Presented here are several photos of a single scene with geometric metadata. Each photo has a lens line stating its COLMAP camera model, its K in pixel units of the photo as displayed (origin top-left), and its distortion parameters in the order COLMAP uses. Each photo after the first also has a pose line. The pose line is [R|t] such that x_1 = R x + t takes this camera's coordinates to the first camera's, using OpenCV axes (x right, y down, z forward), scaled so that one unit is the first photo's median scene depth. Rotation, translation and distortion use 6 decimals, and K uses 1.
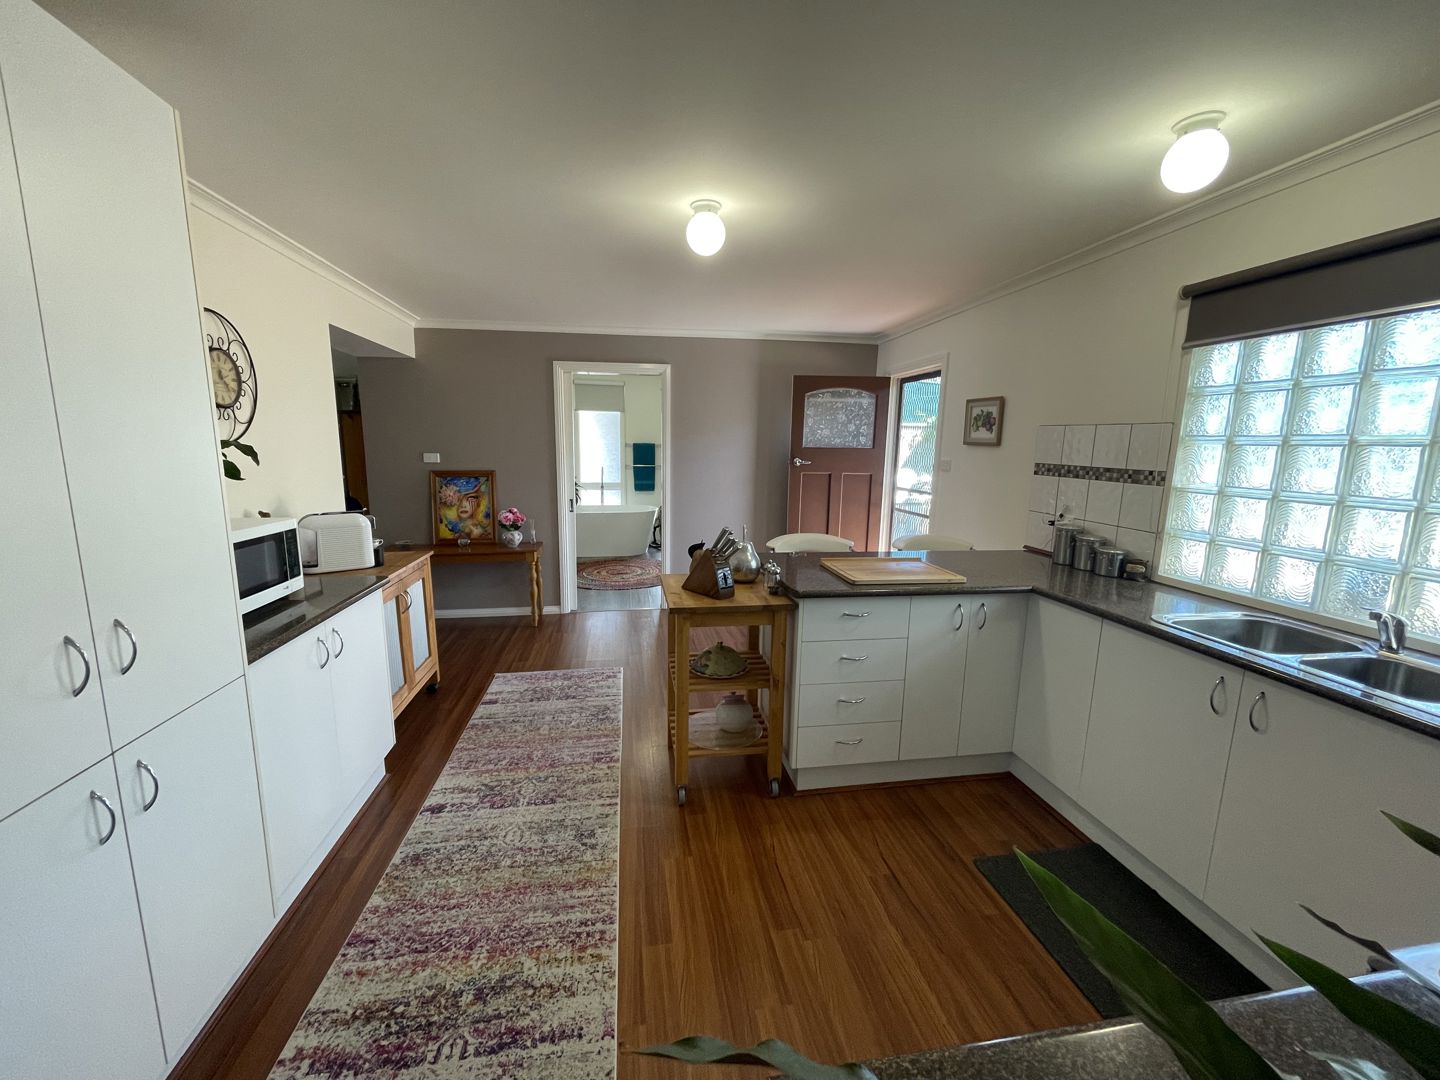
lens RADIAL K [[585.5, 0, 715.5], [0, 585.5, 540.8], [0, 0, 1]] dist [0.000670, -0.000127]
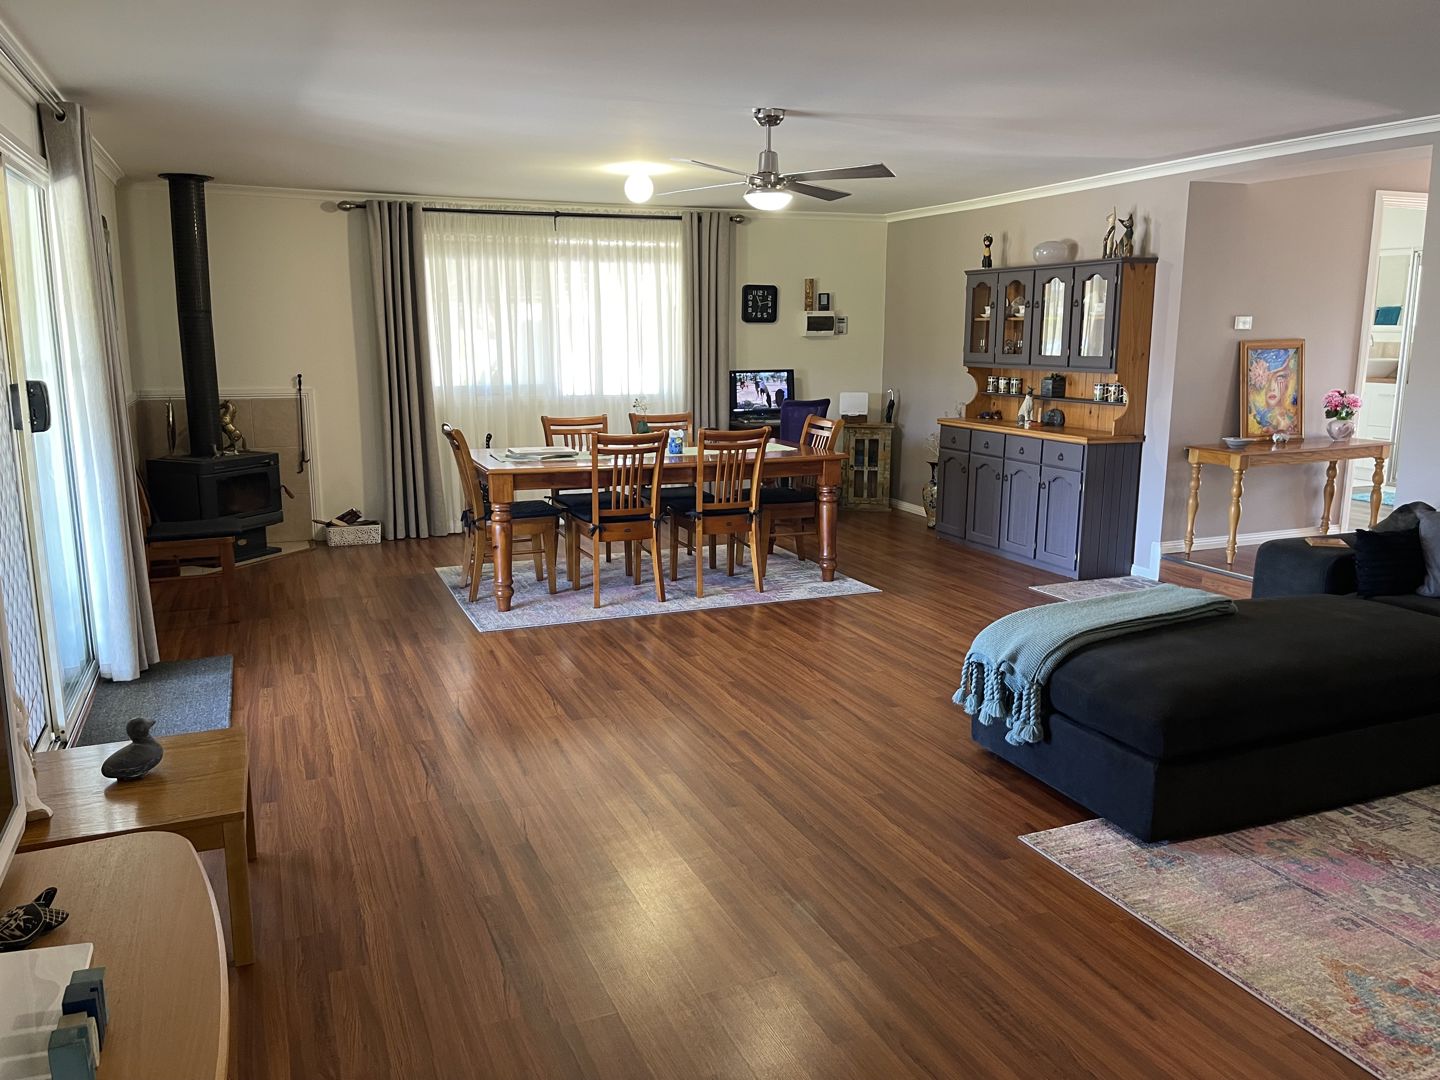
lens RADIAL K [[1092.0, 0, 713.7], [0, 1092.0, 528.5], [0, 0, 1]] dist [0.093562, -0.137315]
pose [[0.972957, -0.055438, 0.224235, -2.650990], [0.051268, 0.998387, 0.024382, 0.083498], [-0.225226, -0.012227, 0.974230, -0.360238]]
